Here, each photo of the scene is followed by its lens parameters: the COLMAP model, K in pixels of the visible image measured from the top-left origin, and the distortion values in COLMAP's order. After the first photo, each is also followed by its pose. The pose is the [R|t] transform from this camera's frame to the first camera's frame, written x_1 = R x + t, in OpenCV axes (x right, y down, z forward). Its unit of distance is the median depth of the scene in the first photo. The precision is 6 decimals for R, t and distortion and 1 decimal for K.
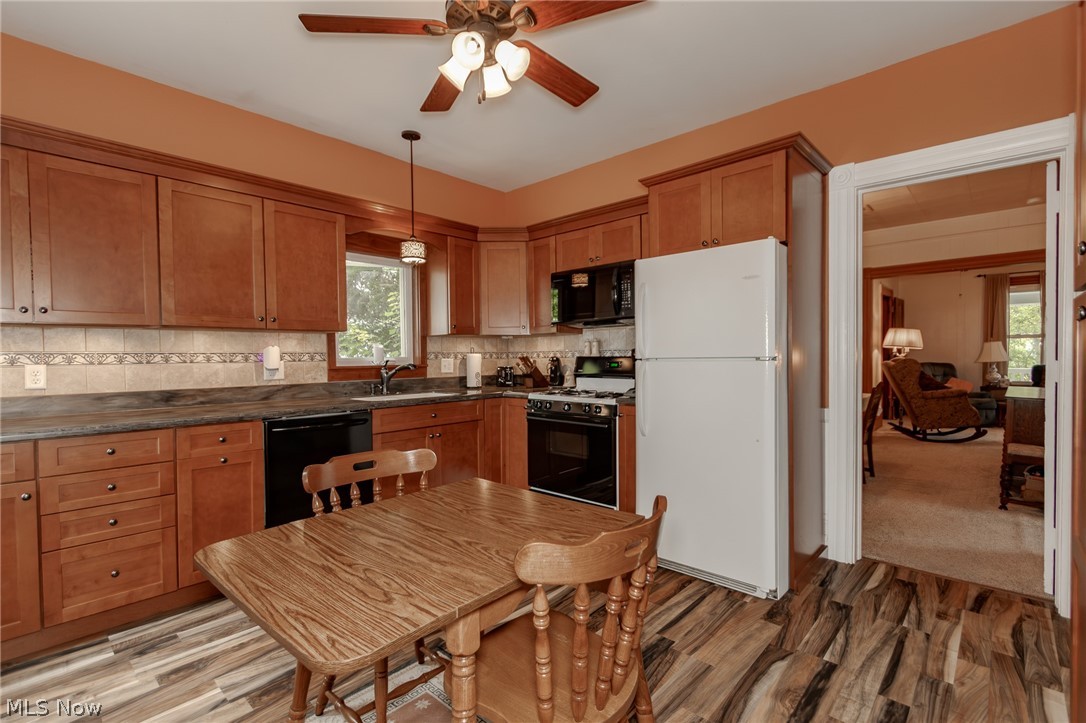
lens RADIAL K [[506.9, 0, 546.4], [0, 506.9, 365.6], [0, 0, 1]] dist [0.000313, 0.000705]
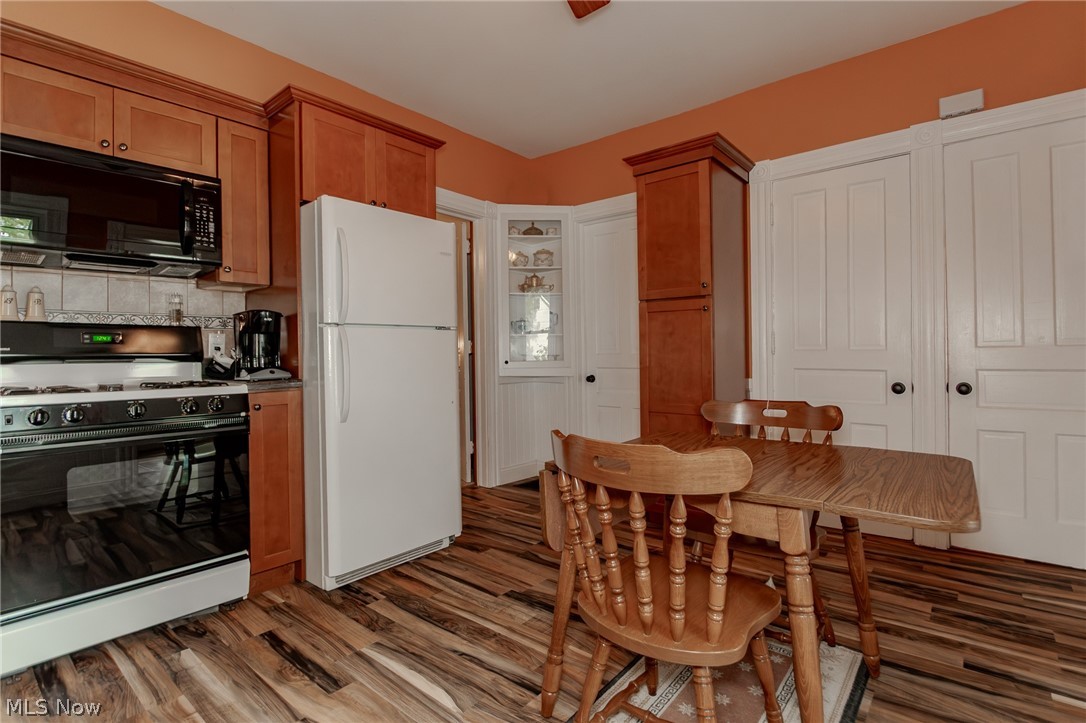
lens RADIAL K [[506.9, 0, 545.4], [0, 506.9, 351.2], [0, 0, 1]] dist [0.000313, 0.000705]
pose [[-0.048193, 0.023389, 0.998564, -0.691342], [0.036263, 0.999108, -0.021652, 0.065920], [-0.998180, 0.035168, -0.048998, 0.823308]]
